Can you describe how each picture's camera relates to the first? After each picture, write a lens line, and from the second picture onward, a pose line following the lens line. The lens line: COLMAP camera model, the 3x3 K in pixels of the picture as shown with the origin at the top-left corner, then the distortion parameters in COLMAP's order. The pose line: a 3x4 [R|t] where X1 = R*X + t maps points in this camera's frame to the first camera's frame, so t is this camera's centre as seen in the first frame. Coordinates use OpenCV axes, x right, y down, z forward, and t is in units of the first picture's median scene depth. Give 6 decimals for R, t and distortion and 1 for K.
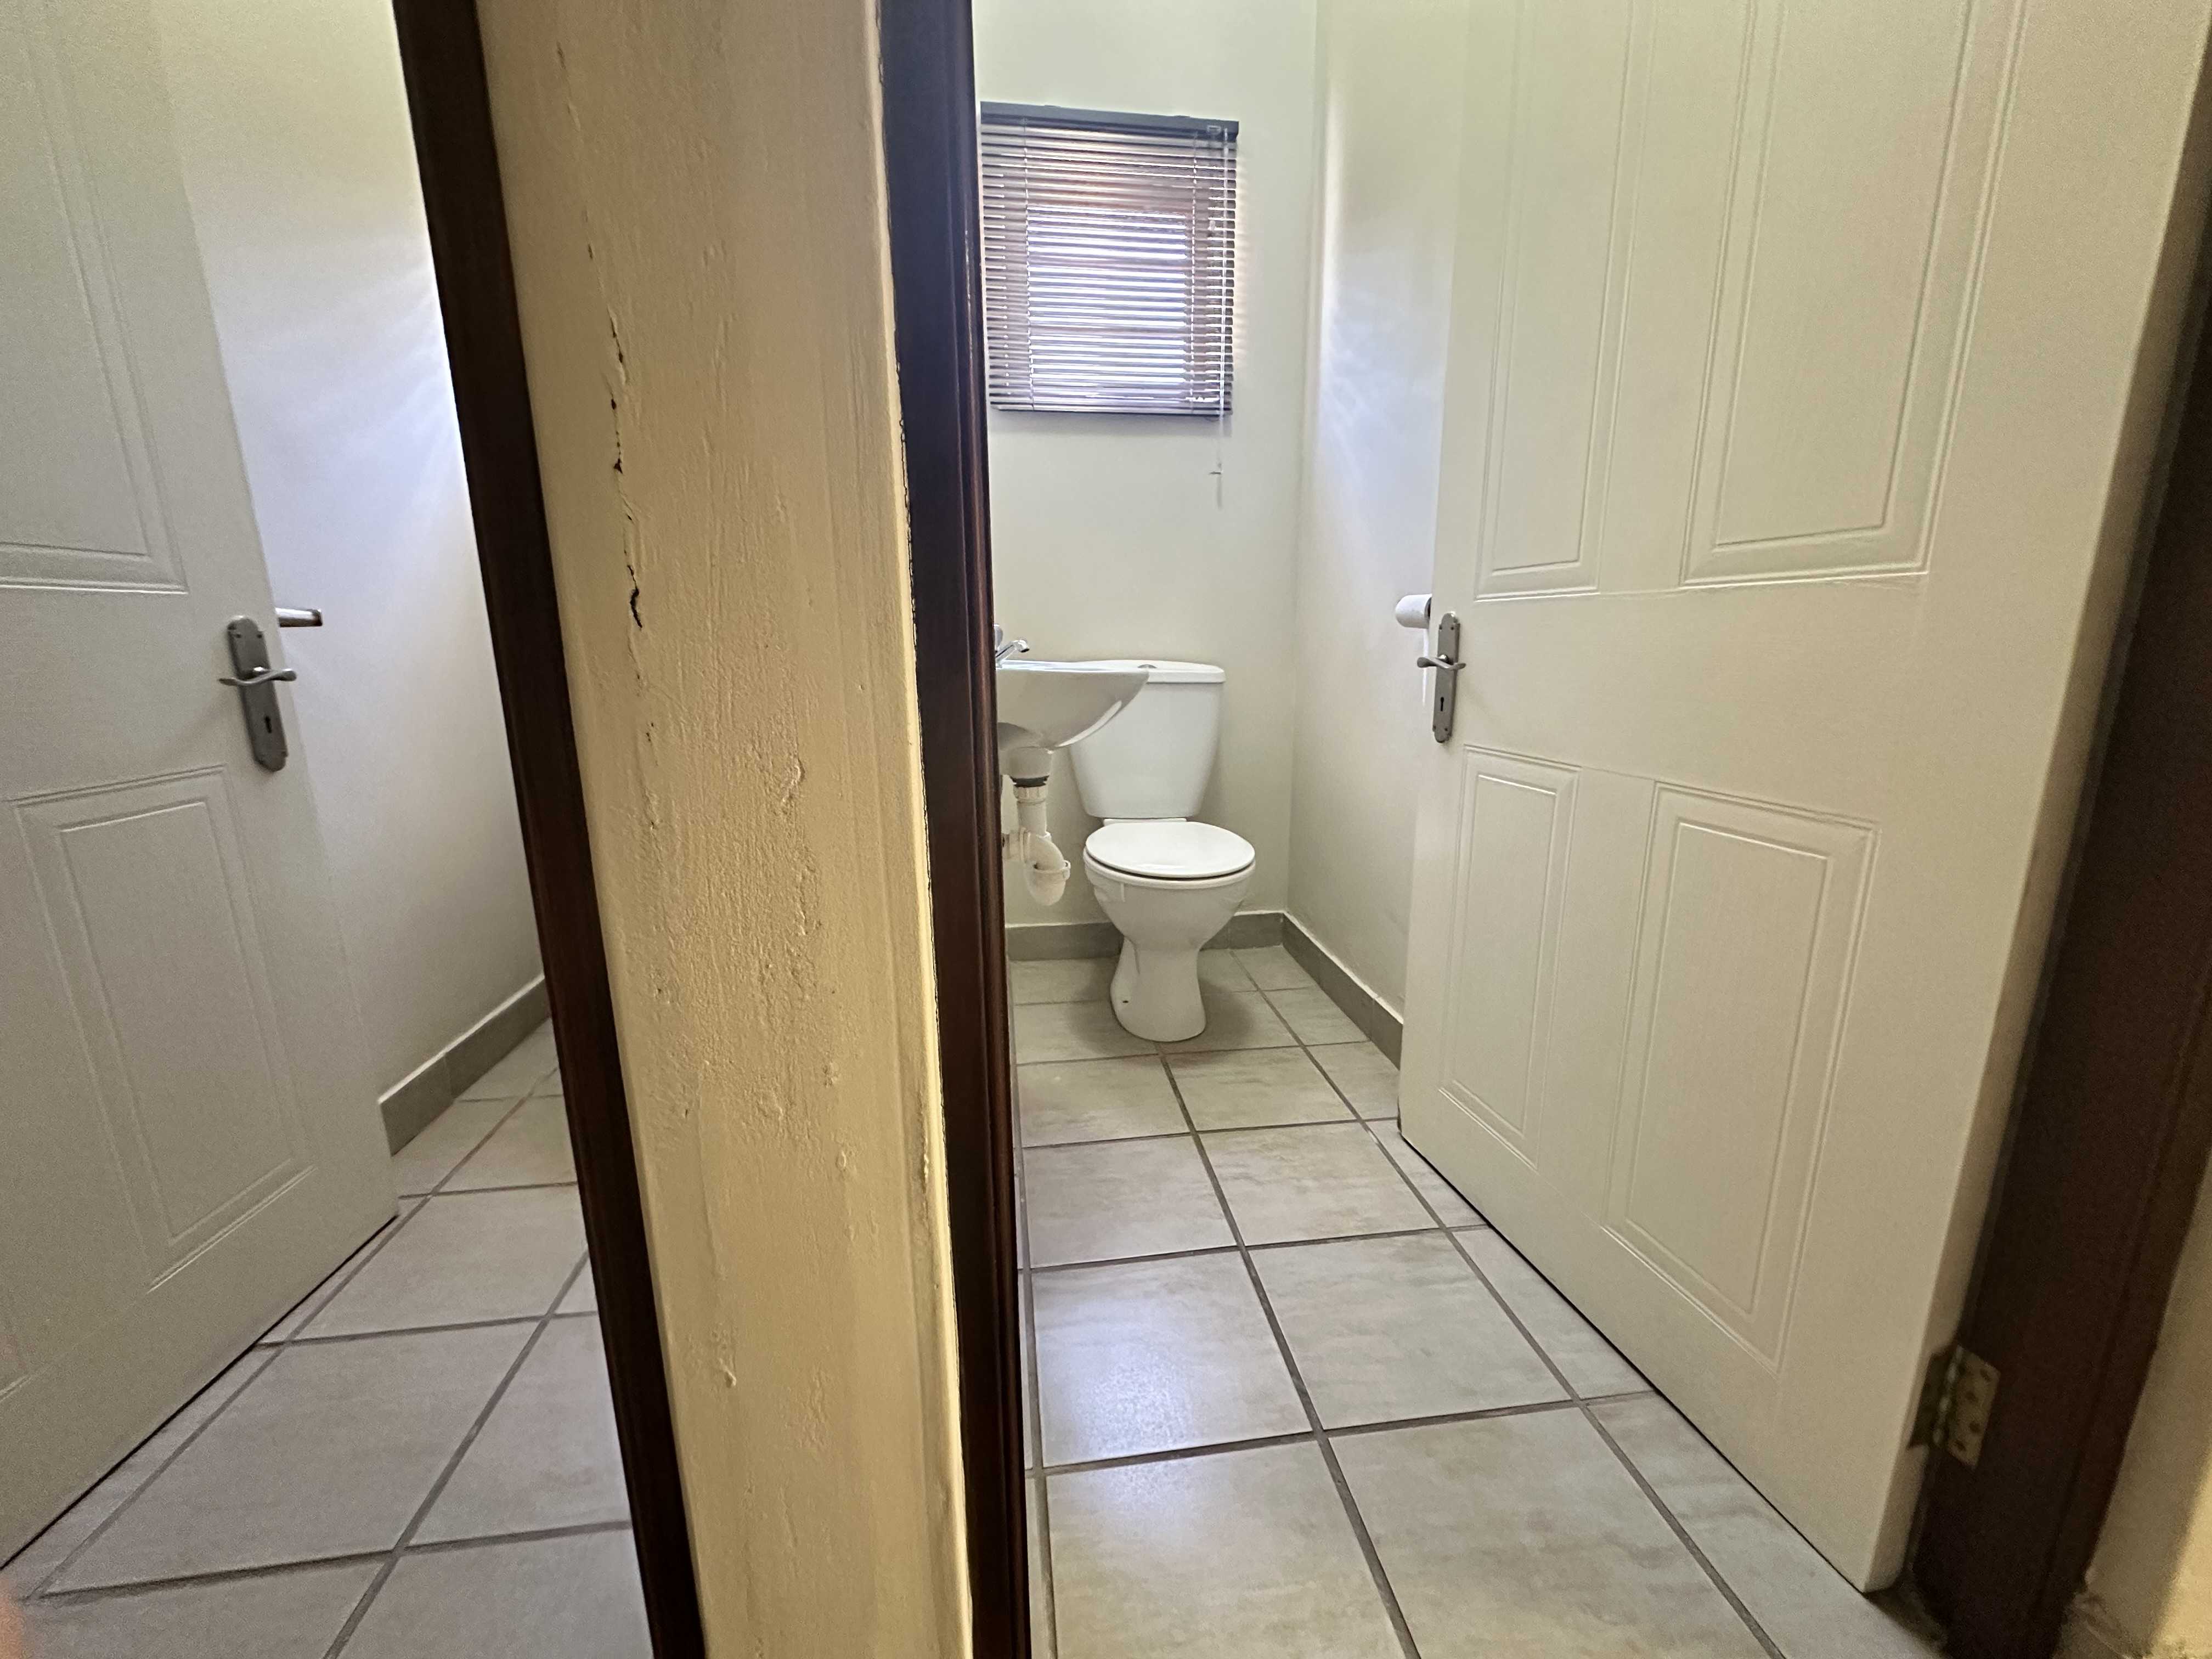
lens RADIAL K [[883.1, 0, 1106.0], [0, 883.1, 829.5], [0, 0, 1]] dist [0.000263, 0.000481]
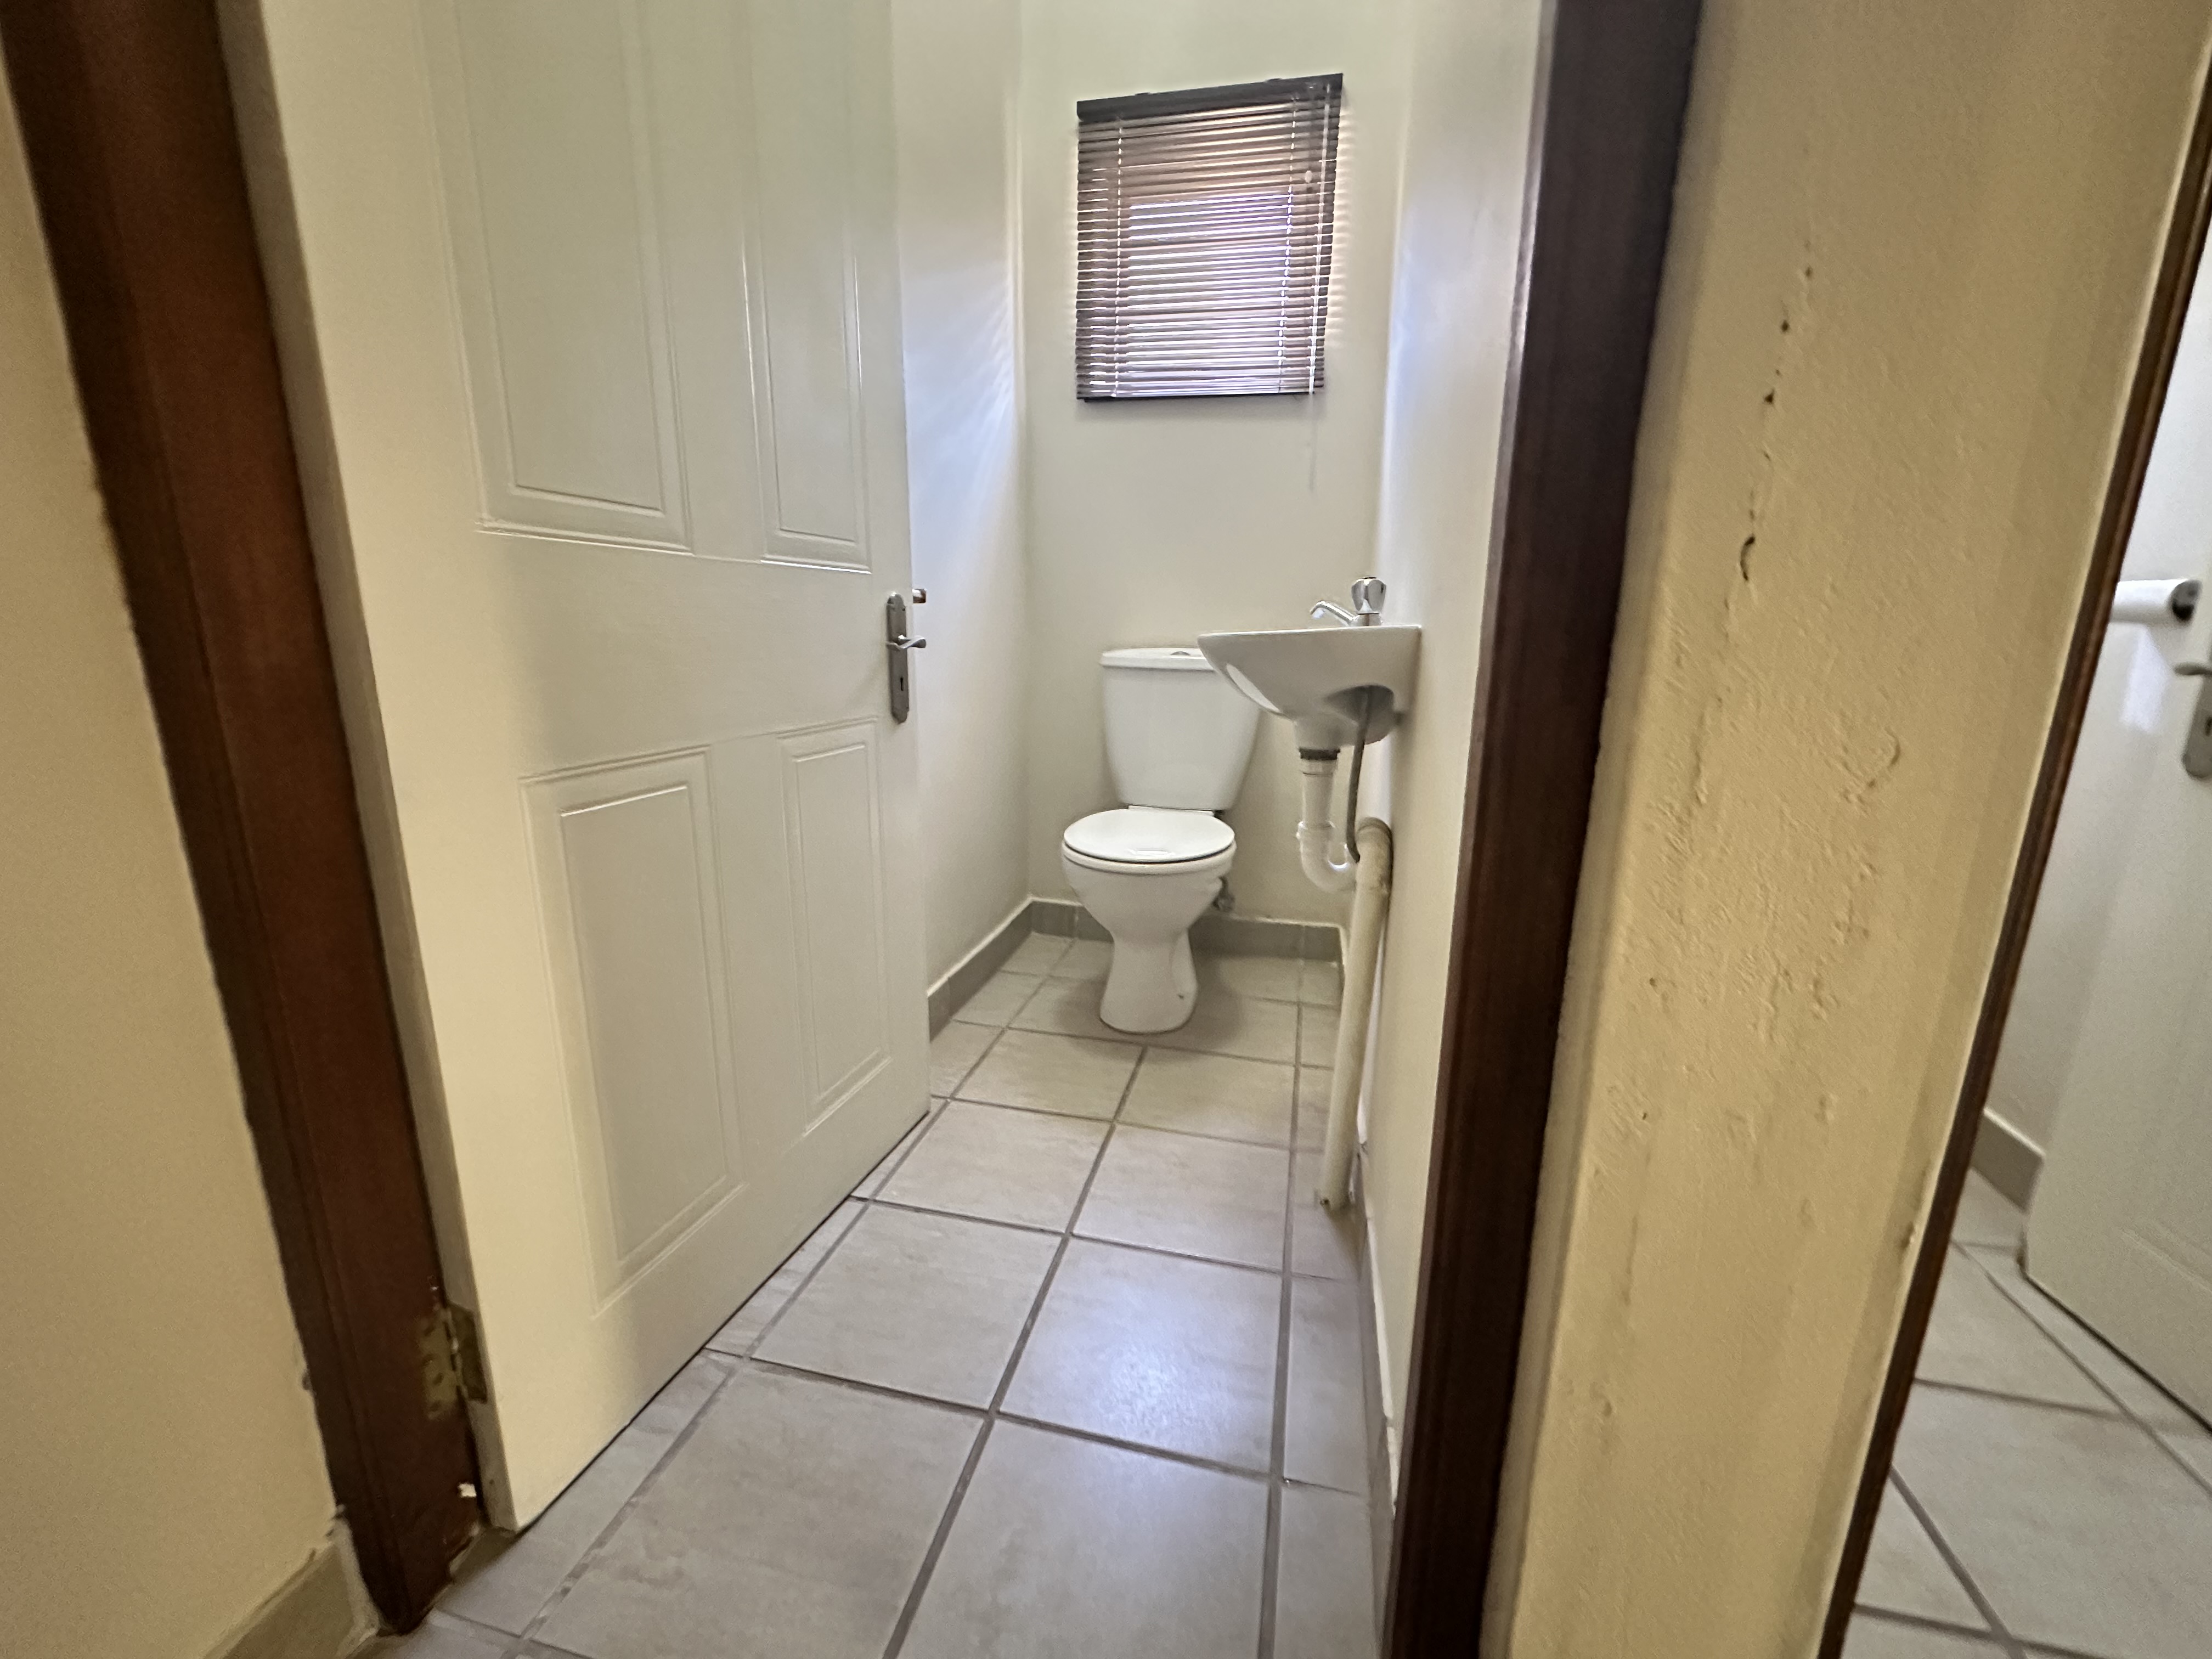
lens RADIAL K [[883.1, 0, 1106.0], [0, 883.1, 829.5], [0, 0, 1]] dist [0.000263, 0.000481]
pose [[0.934159, 0.100304, -0.342469, -0.262139], [-0.098455, 0.994880, 0.022827, 0.021717], [0.343005, 0.012393, 0.939252, -0.019787]]
